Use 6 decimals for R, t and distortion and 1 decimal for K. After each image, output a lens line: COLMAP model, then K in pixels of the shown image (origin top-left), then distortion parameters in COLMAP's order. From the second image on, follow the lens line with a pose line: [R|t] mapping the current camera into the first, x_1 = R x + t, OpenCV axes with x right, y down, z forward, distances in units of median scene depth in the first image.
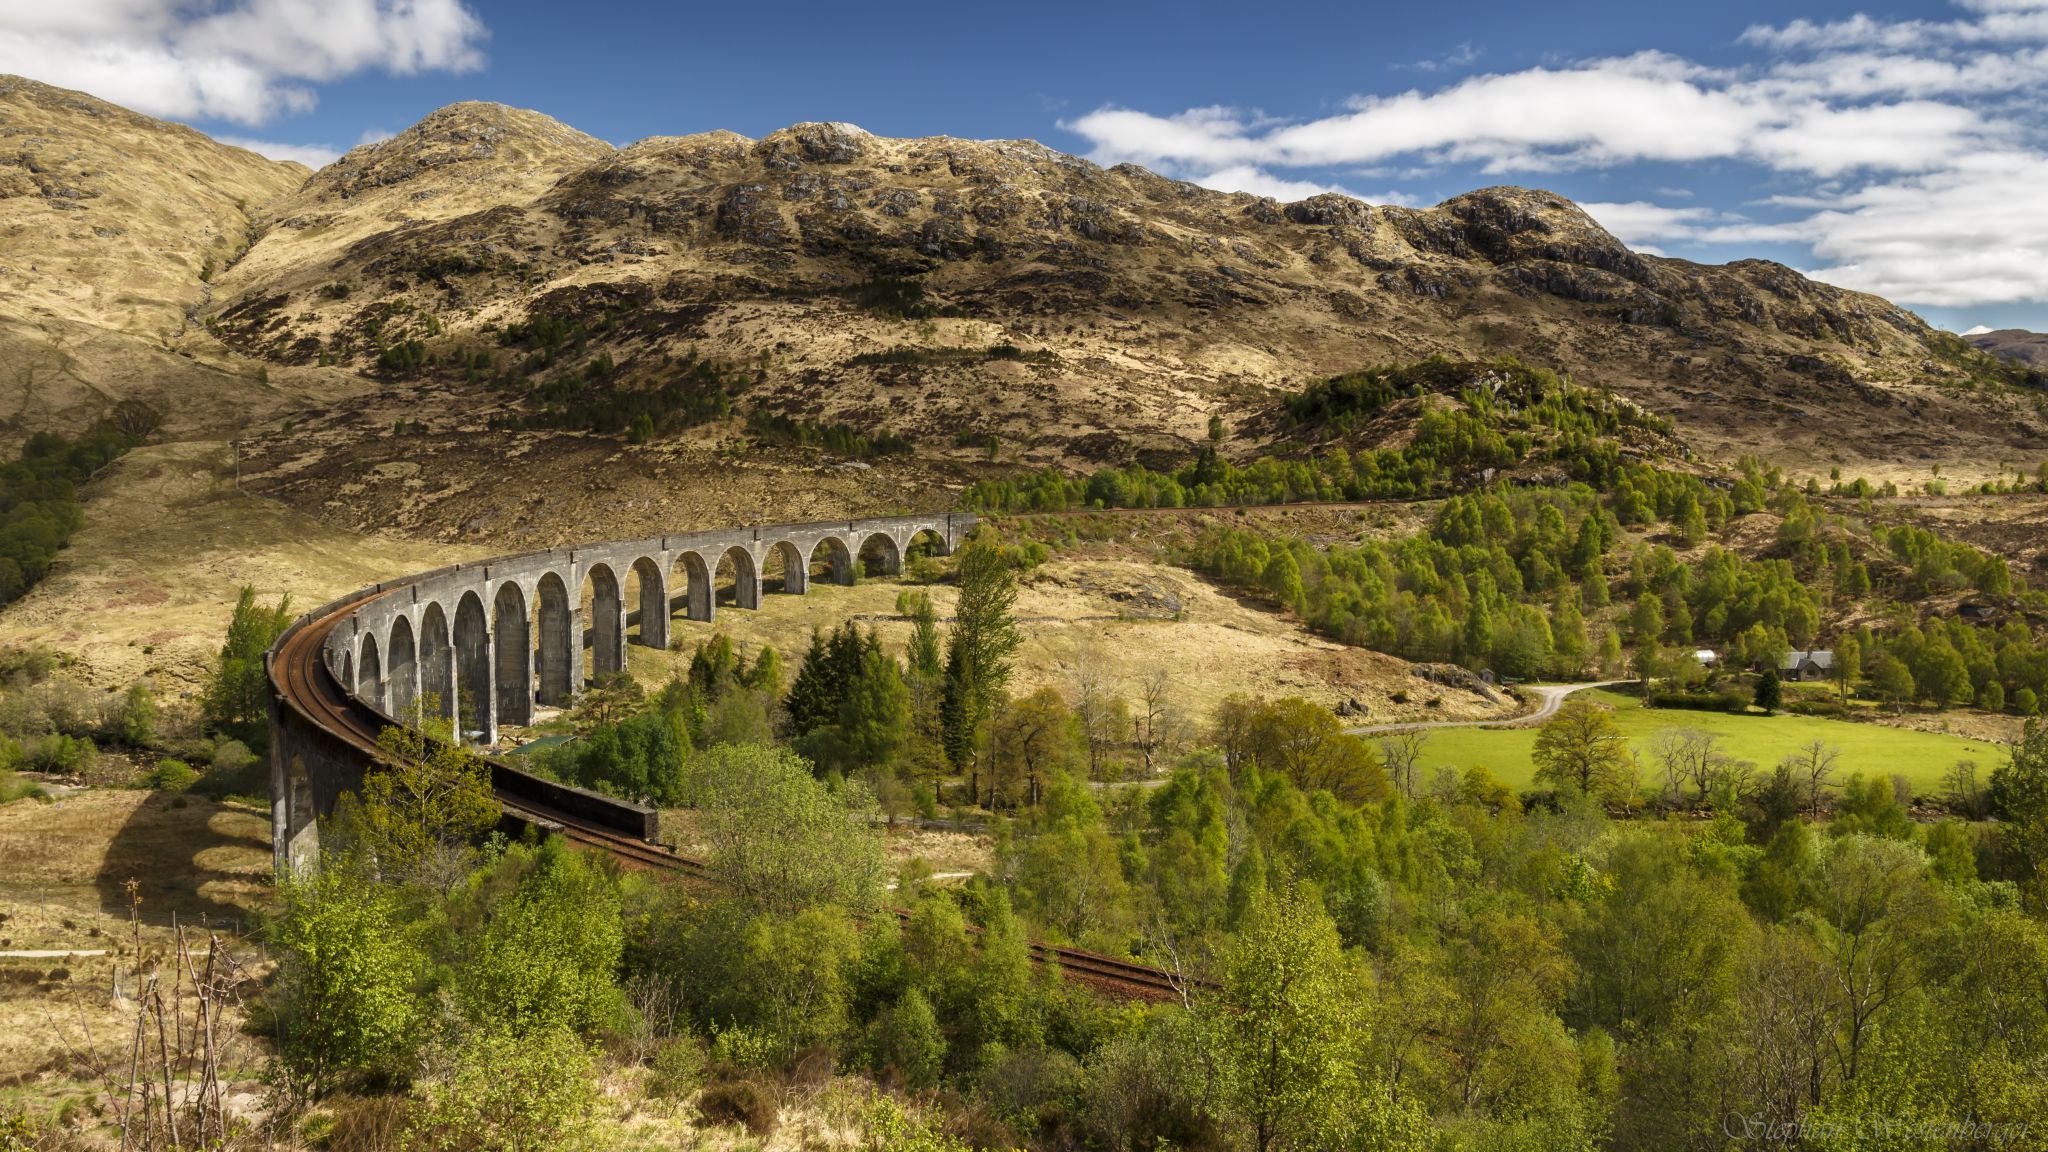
lens RADIAL K [[1689.0, 0, 1024.0], [0, 1689.0, 576.0], [0, 0, 1]] dist [0.014086, -0.000028]
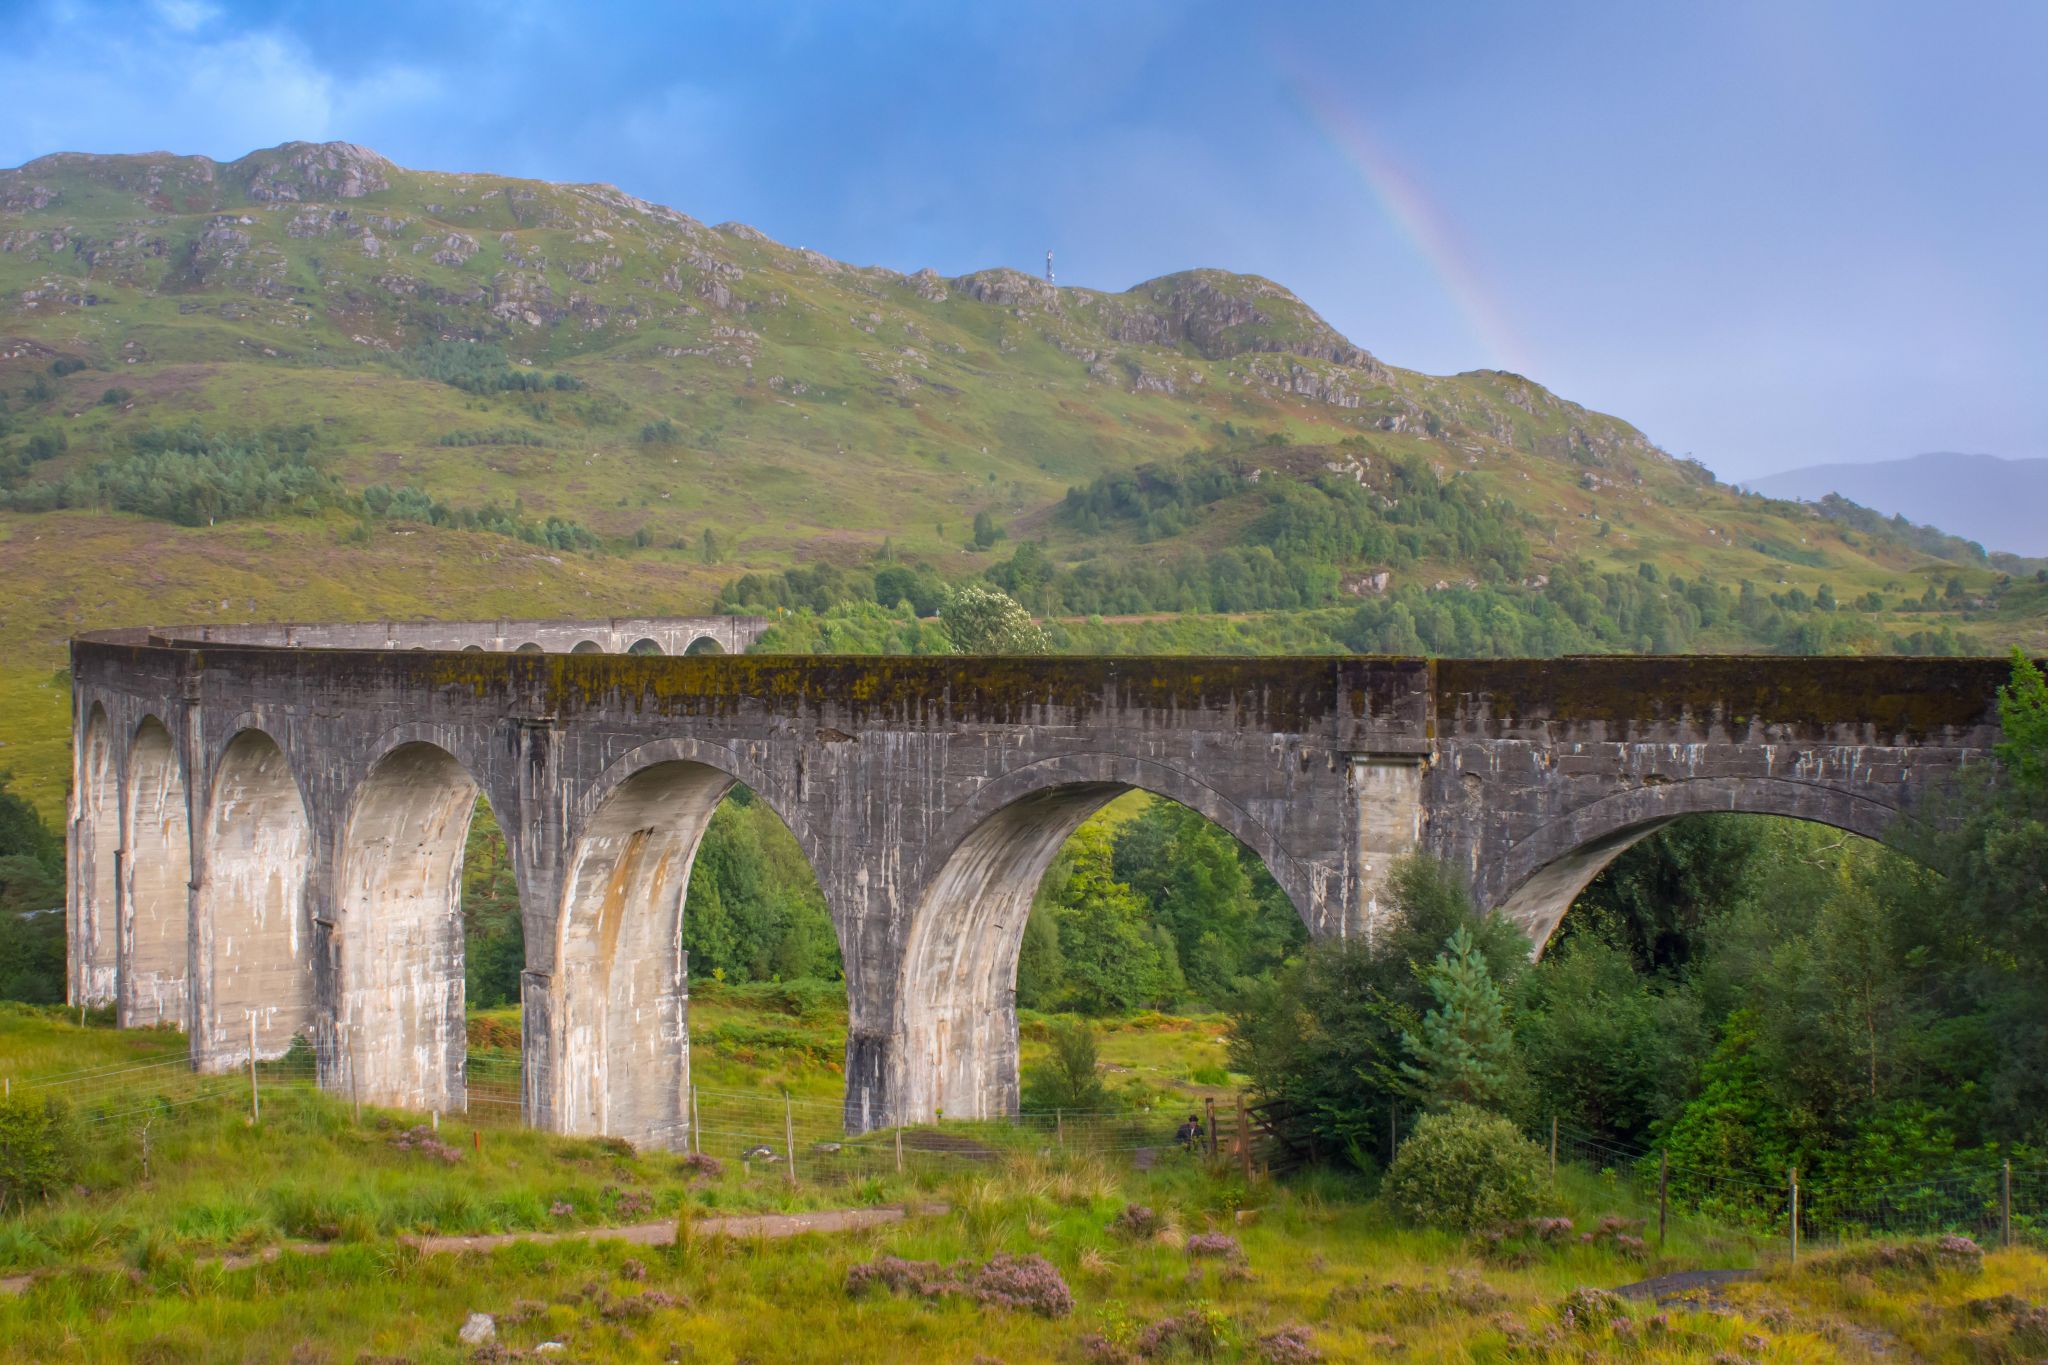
lens RADIAL K [[2108.0, 0, 1024.0], [0, 2108.0, 682.5], [0, 0, 1]] dist [-0.005595, 0.021914]
pose [[0.966871, -0.008698, 0.255116, -0.086679], [0.021946, 0.998551, -0.049128, 0.020528], [-0.254319, 0.053099, 0.965661, 0.087247]]
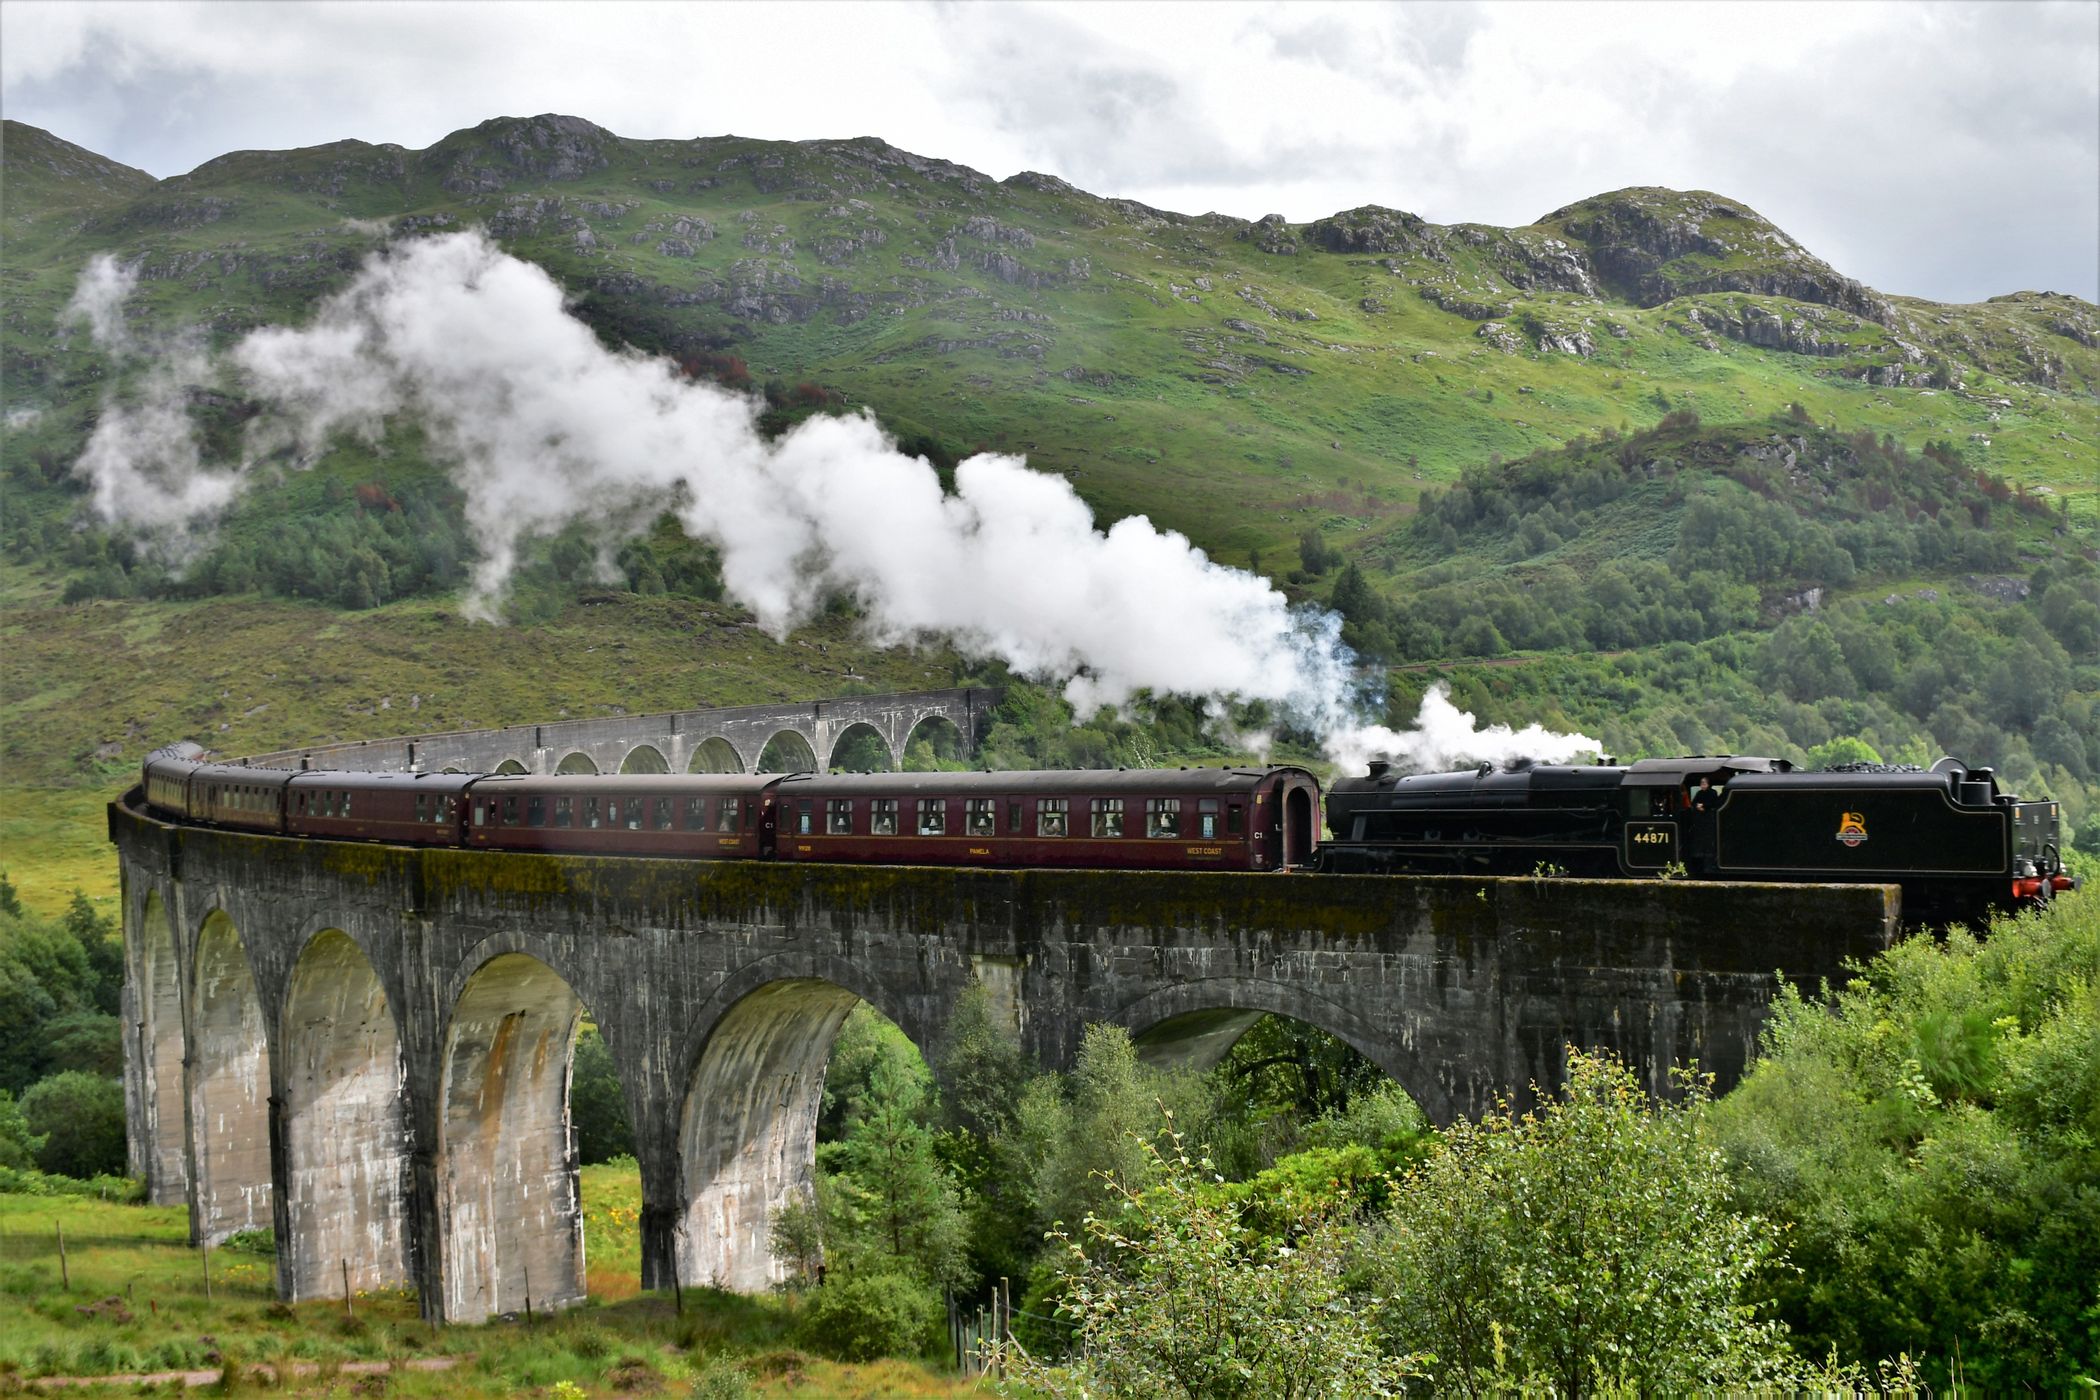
lens RADIAL K [[2730.9, 0, 1050.0], [0, 2730.9, 700.0], [0, 0, 1]] dist [-0.011020, 0.004352]
pose [[0.993504, -0.049185, 0.102617, -0.065216], [0.056102, 0.996264, -0.065649, 0.017080], [-0.099005, 0.070980, 0.992552, 0.050910]]
